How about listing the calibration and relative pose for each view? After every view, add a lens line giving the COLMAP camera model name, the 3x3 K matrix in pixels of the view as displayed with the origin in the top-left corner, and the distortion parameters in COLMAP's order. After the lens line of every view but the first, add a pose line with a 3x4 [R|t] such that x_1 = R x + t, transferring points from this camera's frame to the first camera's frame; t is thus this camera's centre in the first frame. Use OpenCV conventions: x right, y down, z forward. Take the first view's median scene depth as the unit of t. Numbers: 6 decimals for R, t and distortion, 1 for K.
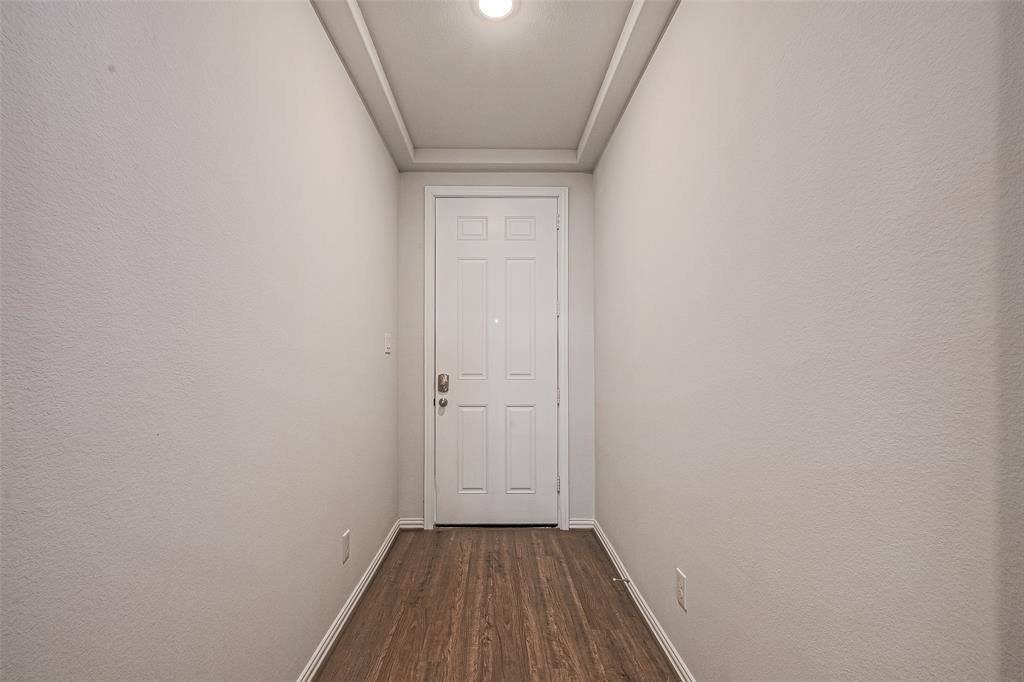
lens RADIAL K [[426.6, 0, 500.0], [0, 426.6, 345.7], [0, 0, 1]] dist [0.000229, 0.000058]
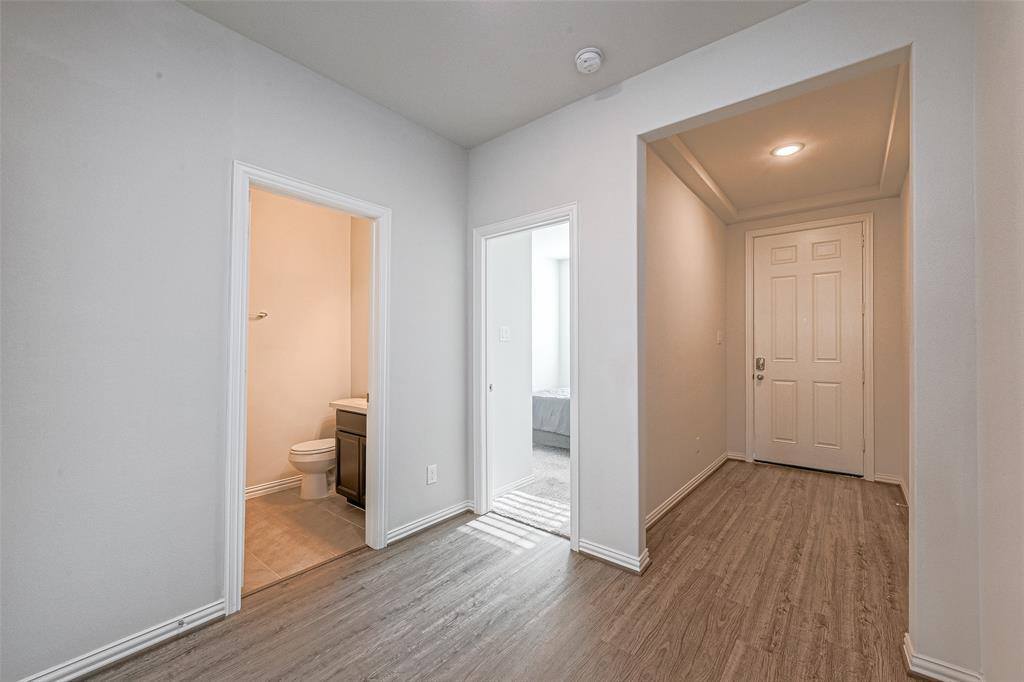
lens RADIAL K [[426.6, 0, 500.0], [0, 426.6, 345.7], [0, 0, 1]] dist [0.000229, 0.000058]
pose [[0.755867, 0.001143, -0.654724, 0.151891], [0.014434, 0.999726, 0.018410, -0.014482], [0.654566, -0.023366, 0.755644, -0.695228]]
